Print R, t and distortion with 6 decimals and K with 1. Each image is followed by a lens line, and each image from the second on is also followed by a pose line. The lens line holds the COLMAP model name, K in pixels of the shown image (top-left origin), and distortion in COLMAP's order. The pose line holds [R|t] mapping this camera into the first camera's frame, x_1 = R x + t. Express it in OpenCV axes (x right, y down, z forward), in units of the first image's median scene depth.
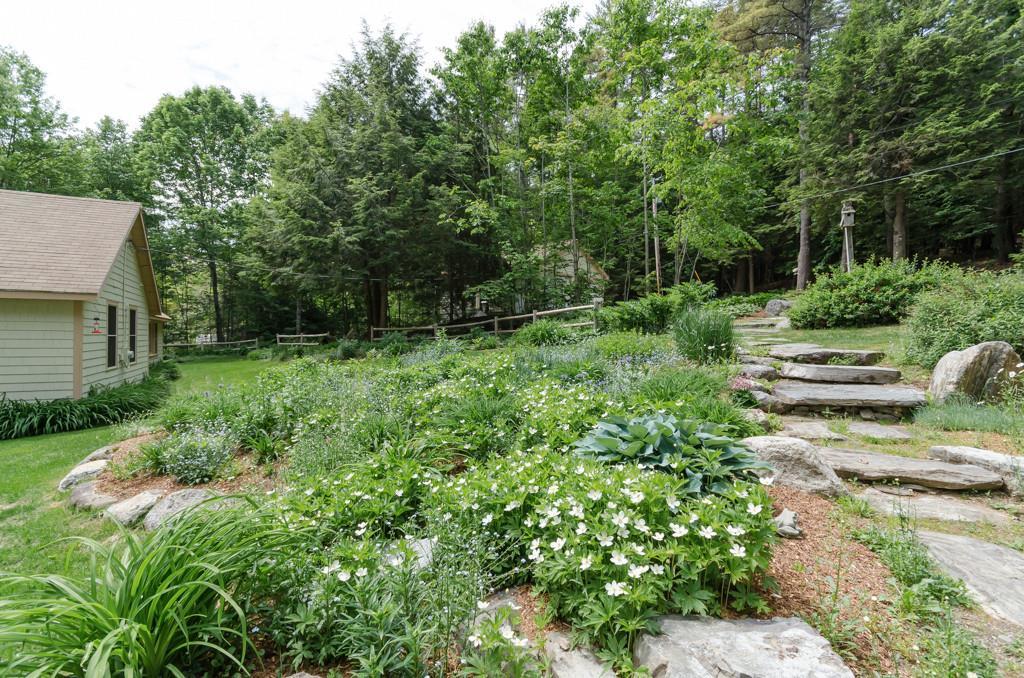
lens RADIAL K [[494.2, 0, 510.5], [0, 494.2, 343.3], [0, 0, 1]] dist [0.004078, 0.000605]
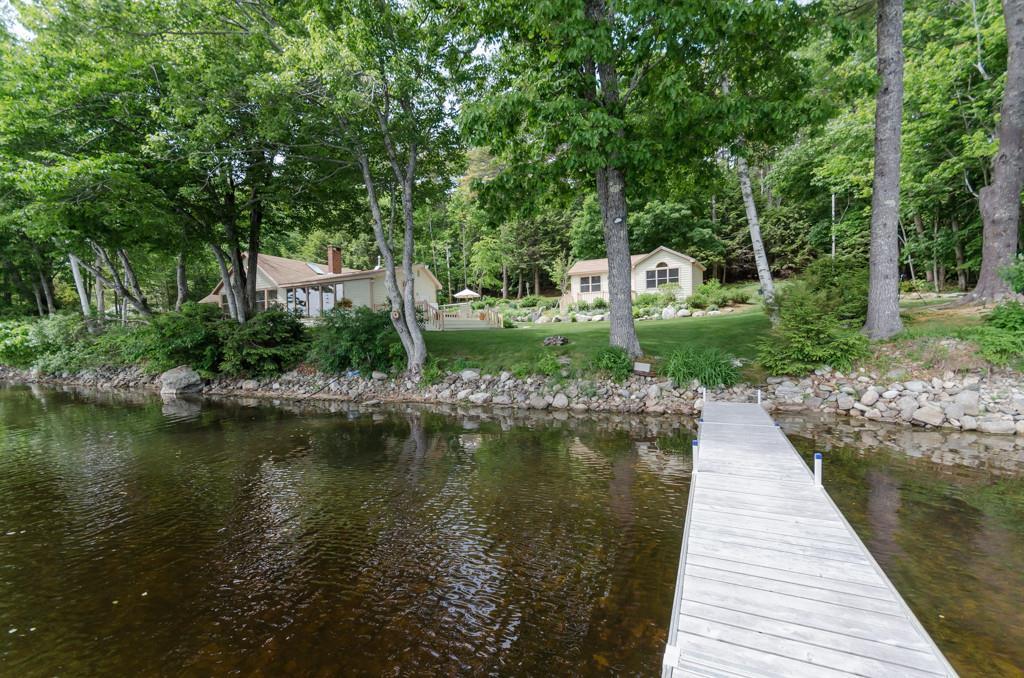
lens RADIAL K [[444.4, 0, 511.2], [0, 444.4, 338.5], [0, 0, 1]] dist [0.000476, 0.000097]
pose [[0.817510, -0.004065, 0.575900, -0.855868], [0.003431, 0.999992, 0.002188, 0.112683], [-0.575904, 0.000187, 0.817517, -1.074426]]
